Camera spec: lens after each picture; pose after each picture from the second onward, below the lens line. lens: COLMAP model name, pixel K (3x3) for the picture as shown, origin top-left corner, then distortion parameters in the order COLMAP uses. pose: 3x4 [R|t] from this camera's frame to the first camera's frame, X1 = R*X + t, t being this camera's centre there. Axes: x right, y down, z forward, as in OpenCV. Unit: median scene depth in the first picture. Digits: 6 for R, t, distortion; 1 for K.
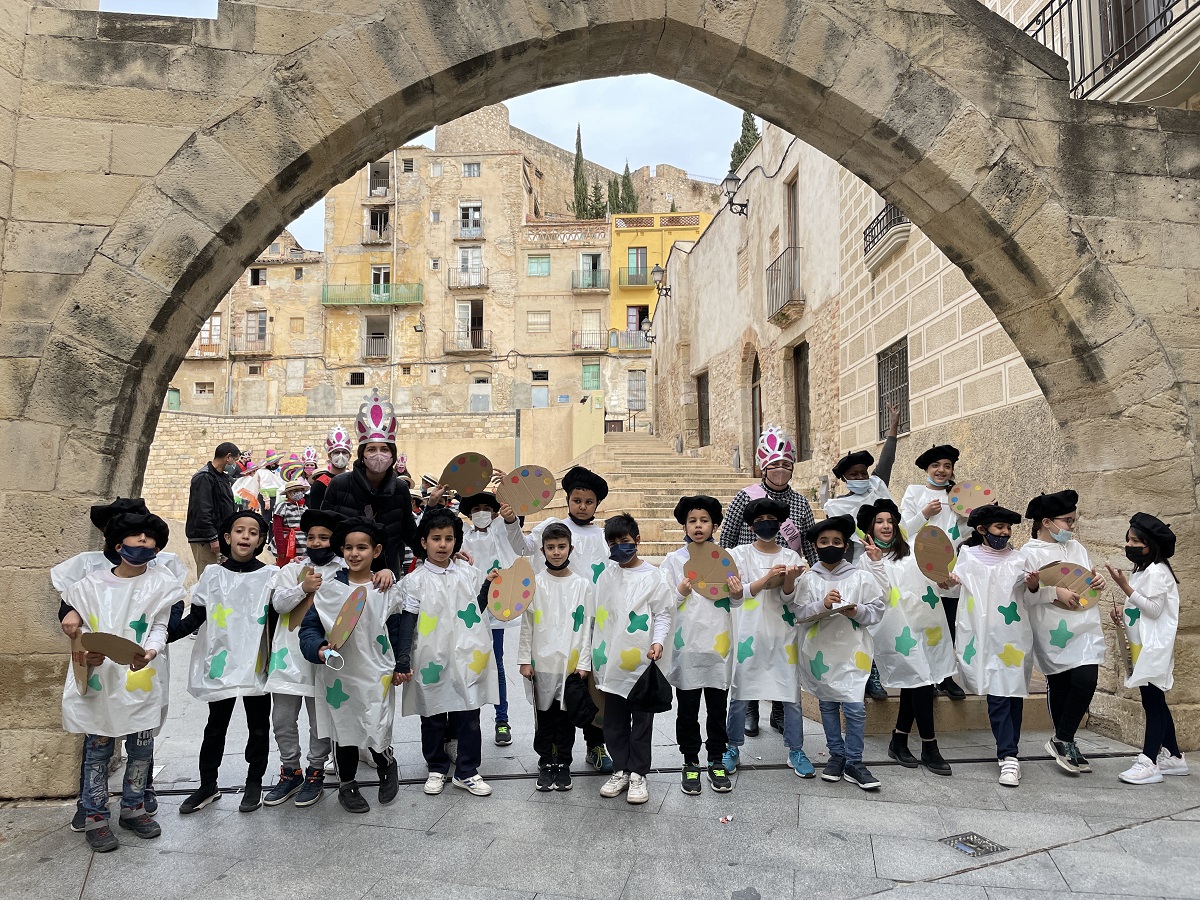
lens RADIAL K [[902.4, 0, 605.8], [0, 902.4, 442.9], [0, 0, 1]] dist [0.073167, -0.097670]
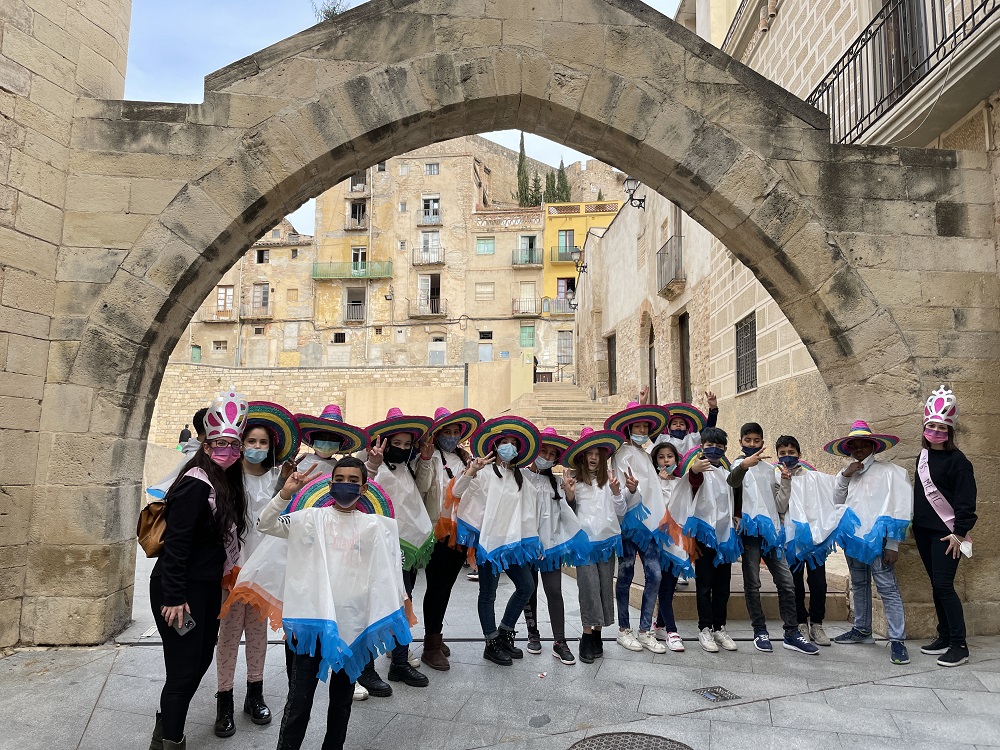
lens RADIAL K [[758.8, 0, 500.0], [0, 758.8, 375.0], [0, 0, 1]] dist [0.069995, -0.089921]
pose [[0.997587, 0.004463, -0.069290, 0.110975], [-0.005697, 0.999828, -0.017624, -0.017472], [0.069200, 0.017977, 0.997441, -0.143994]]
